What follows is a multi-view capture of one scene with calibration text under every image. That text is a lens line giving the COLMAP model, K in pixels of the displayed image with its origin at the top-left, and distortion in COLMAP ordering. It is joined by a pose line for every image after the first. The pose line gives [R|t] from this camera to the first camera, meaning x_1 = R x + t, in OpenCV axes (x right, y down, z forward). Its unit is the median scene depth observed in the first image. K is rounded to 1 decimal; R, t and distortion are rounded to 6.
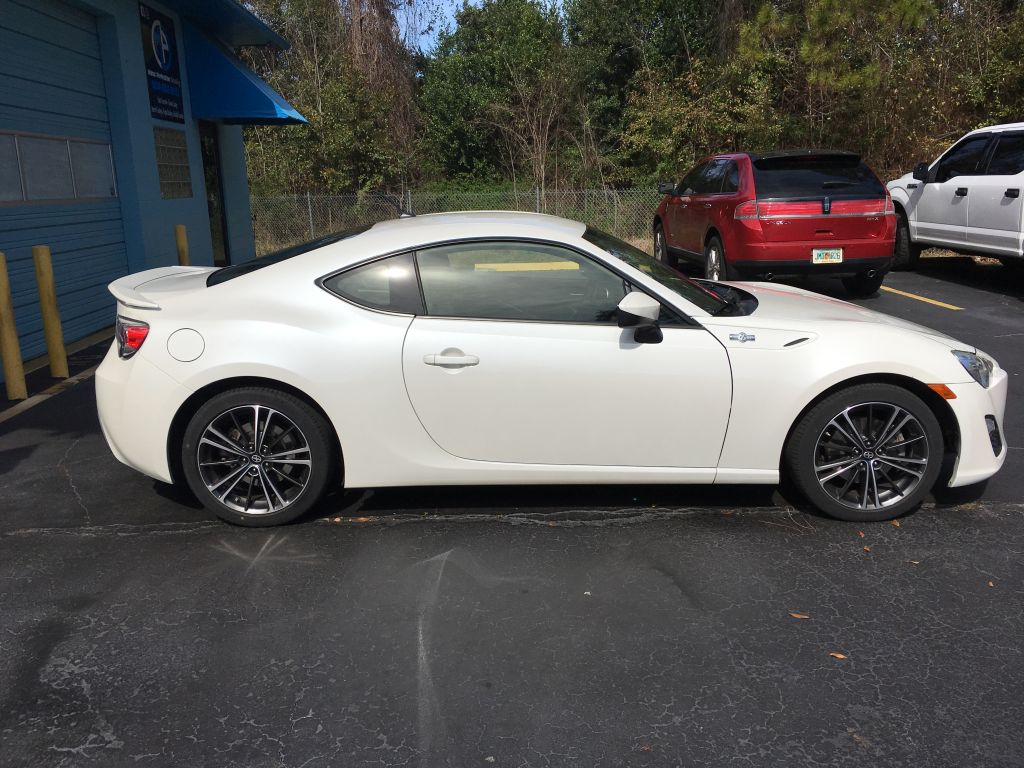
lens RADIAL K [[901.2, 0, 519.5], [0, 901.2, 379.8], [0, 0, 1]] dist [0.073680, -0.092418]
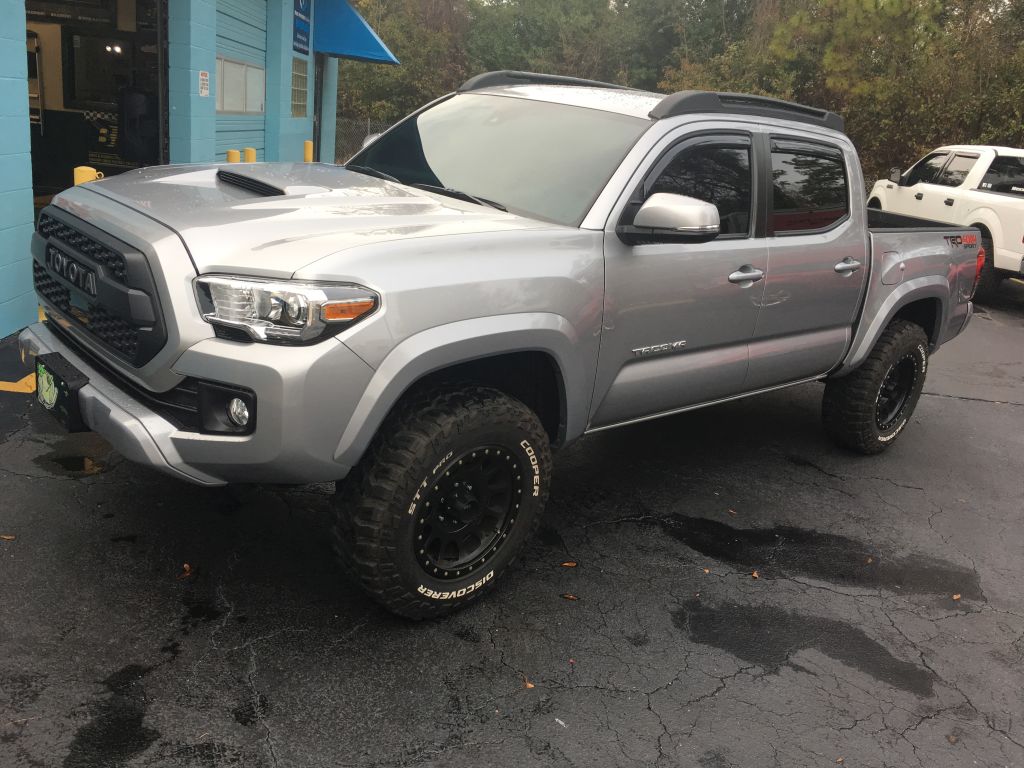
lens RADIAL K [[886.9, 0, 504.2], [0, 886.9, 380.2], [0, 0, 1]] dist [0.094219, -0.141613]
pose [[0.990938, 0.134234, 0.004841, -0.056883], [-0.134277, 0.989034, 0.061487, 0.037535], [0.003465, -0.061580, 0.998096, -0.216265]]
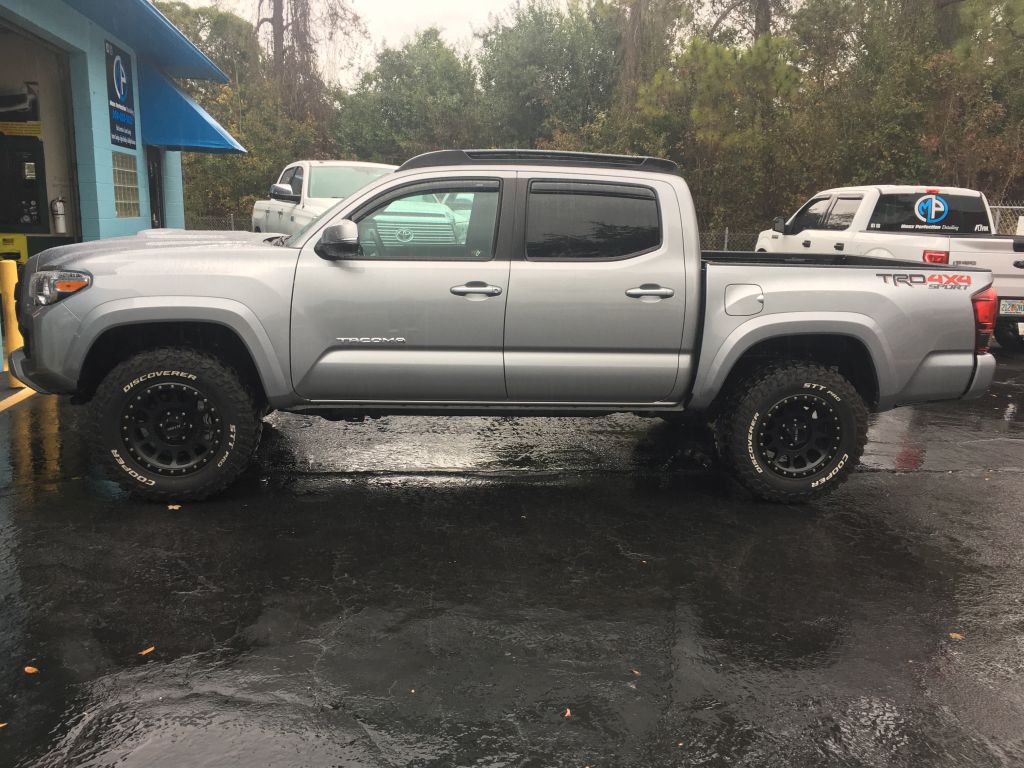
lens RADIAL K [[886.9, 0, 504.2], [0, 886.9, 380.2], [0, 0, 1]] dist [0.094219, -0.141613]
pose [[0.995103, 0.029821, 0.094236, -0.023381], [-0.026850, 0.999106, -0.032640, 0.016823], [-0.095126, 0.029950, 0.995015, -0.099778]]
